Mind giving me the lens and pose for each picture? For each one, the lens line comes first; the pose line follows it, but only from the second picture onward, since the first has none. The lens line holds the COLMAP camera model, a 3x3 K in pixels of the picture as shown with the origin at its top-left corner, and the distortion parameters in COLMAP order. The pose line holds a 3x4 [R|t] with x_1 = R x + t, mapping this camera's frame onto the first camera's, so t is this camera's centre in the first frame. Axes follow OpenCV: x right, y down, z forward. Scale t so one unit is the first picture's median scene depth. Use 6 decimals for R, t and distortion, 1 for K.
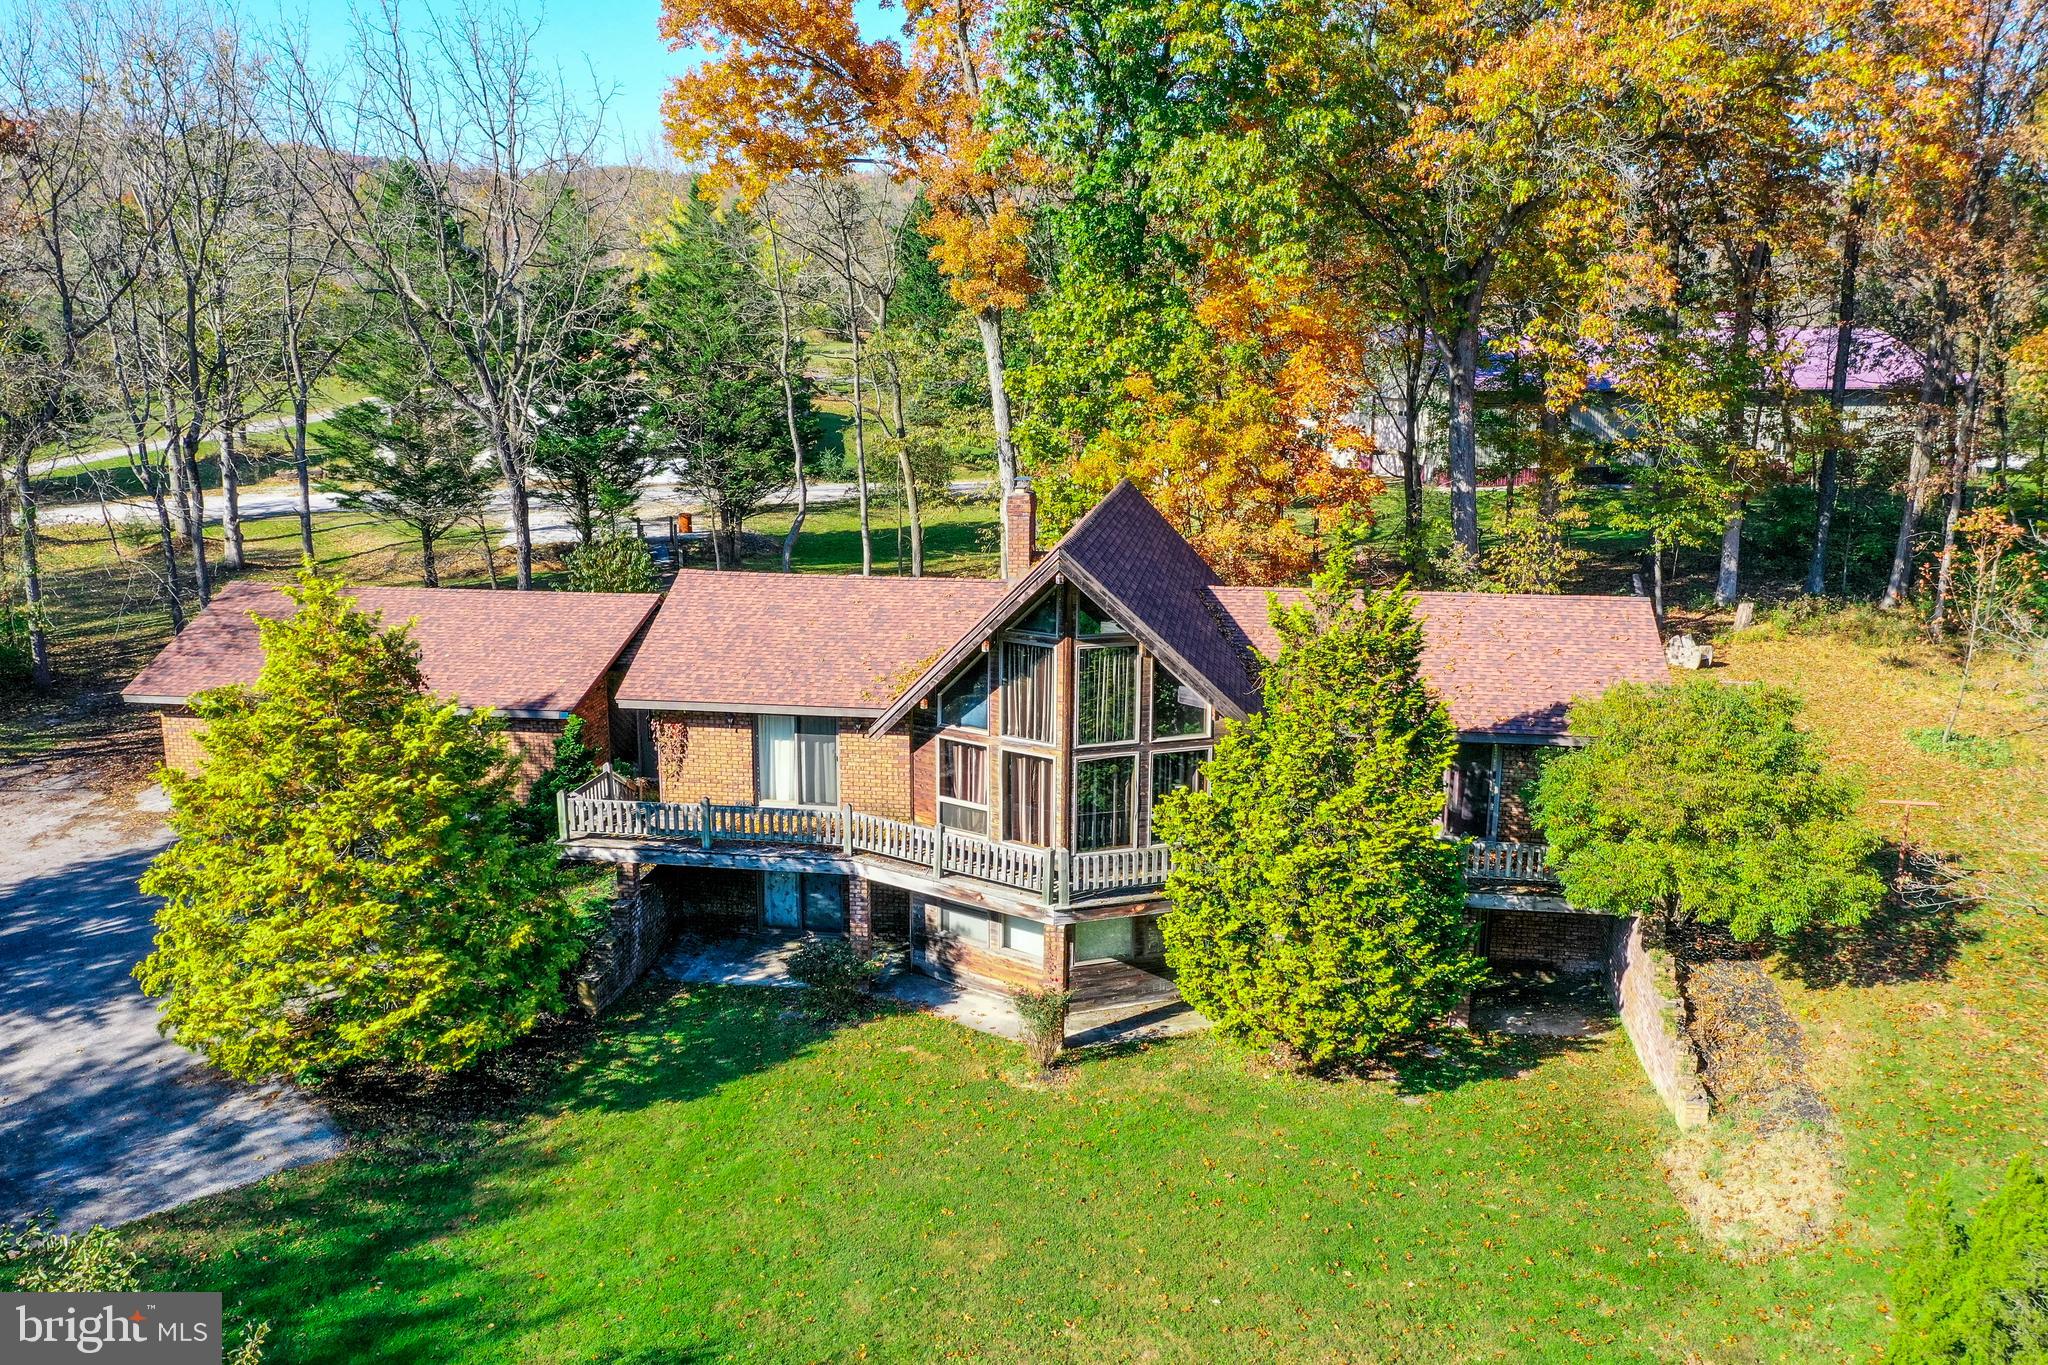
lens RADIAL K [[1611.5, 0, 1021.2], [0, 1611.5, 679.3], [0, 0, 1]] dist [0.011078, 0.008612]
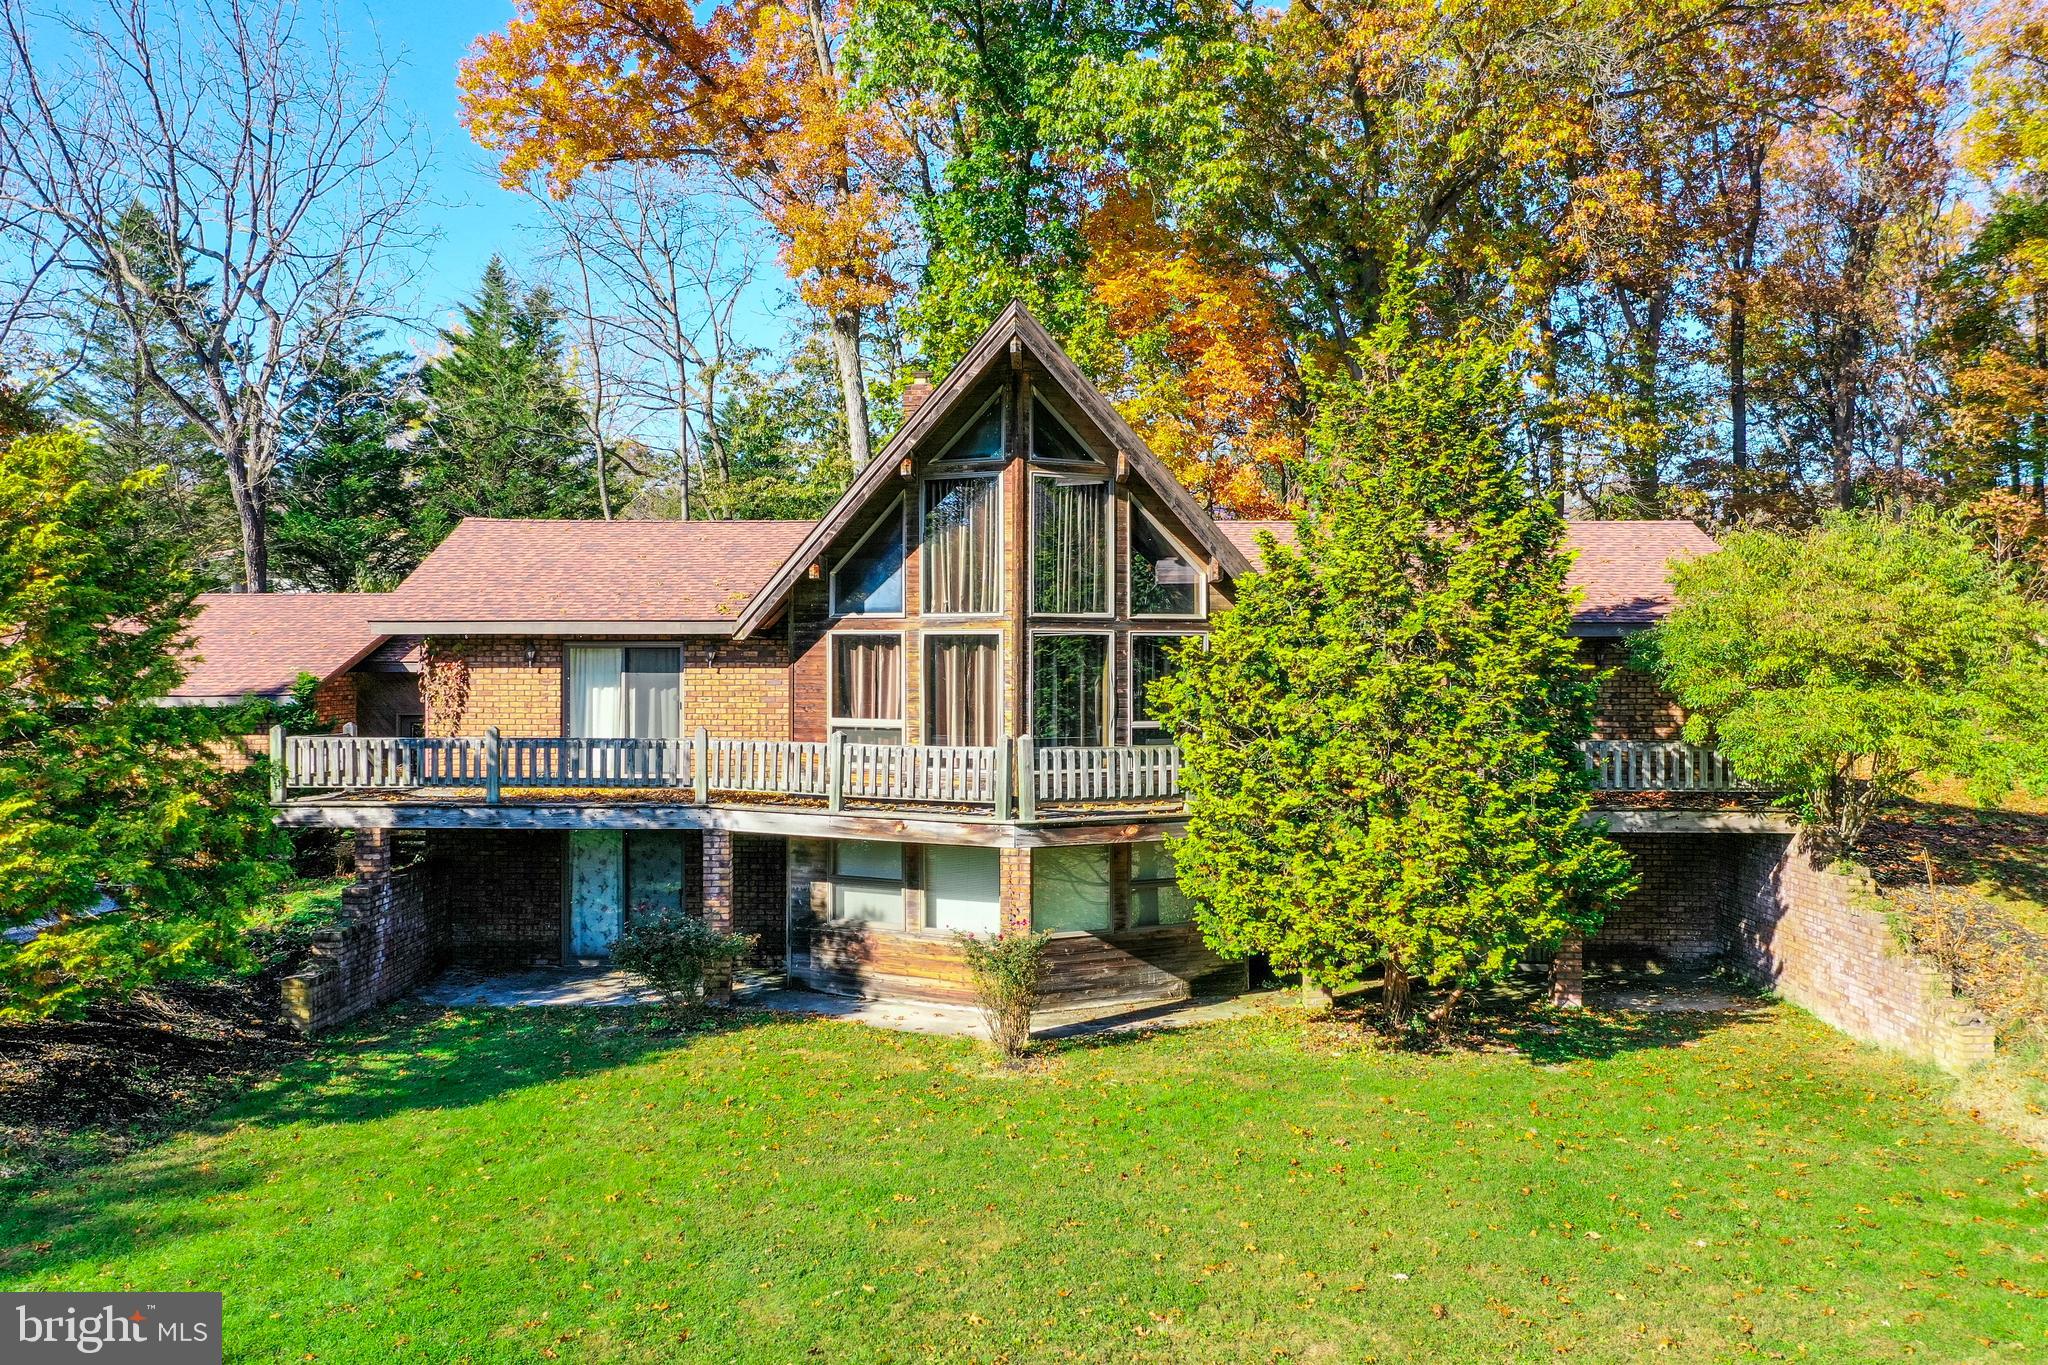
lens RADIAL K [[1634.2, 0, 1014.3], [0, 1634.2, 648.0], [0, 0, 1]] dist [-0.007508, 0.083135]
pose [[0.992317, -0.005689, 0.123589, -0.062637], [0.032414, 0.976005, -0.215323, 0.209963], [-0.119399, 0.217674, 0.968691, 0.294879]]
